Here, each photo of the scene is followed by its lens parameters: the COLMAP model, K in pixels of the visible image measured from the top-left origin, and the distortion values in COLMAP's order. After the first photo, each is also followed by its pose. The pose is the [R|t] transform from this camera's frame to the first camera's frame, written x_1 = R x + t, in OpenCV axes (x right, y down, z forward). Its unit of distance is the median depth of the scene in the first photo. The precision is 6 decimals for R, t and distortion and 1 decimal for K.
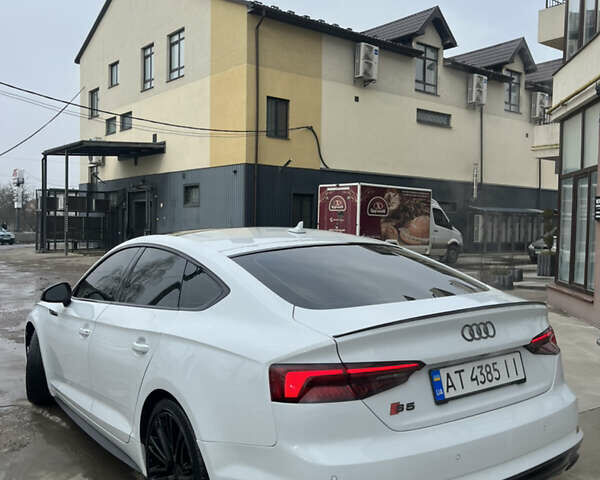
lens RADIAL K [[615.5, 0, 300.0], [0, 615.5, 239.4], [0, 0, 1]] dist [0.005767, 0.000000]
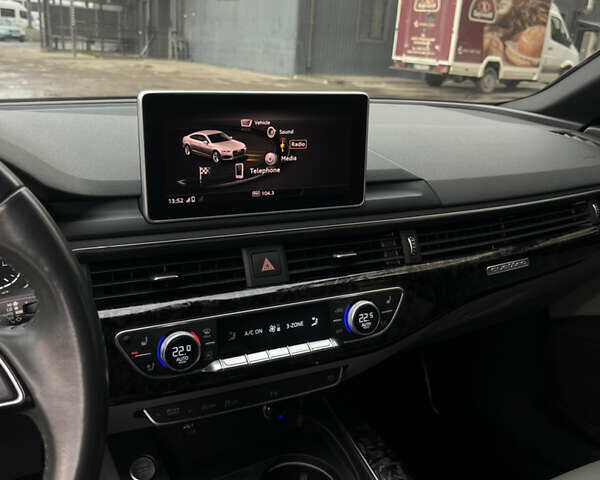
lens RADIAL K [[615.5, 0, 299.7], [0, 615.5, 236.7], [0, 0, 1]] dist [0.005767, 0.000000]
pose [[0.996743, 0.067782, -0.043690, -0.035482], [-0.052874, 0.958370, 0.280590, 0.011421], [0.060890, -0.277366, 0.958833, 0.199985]]
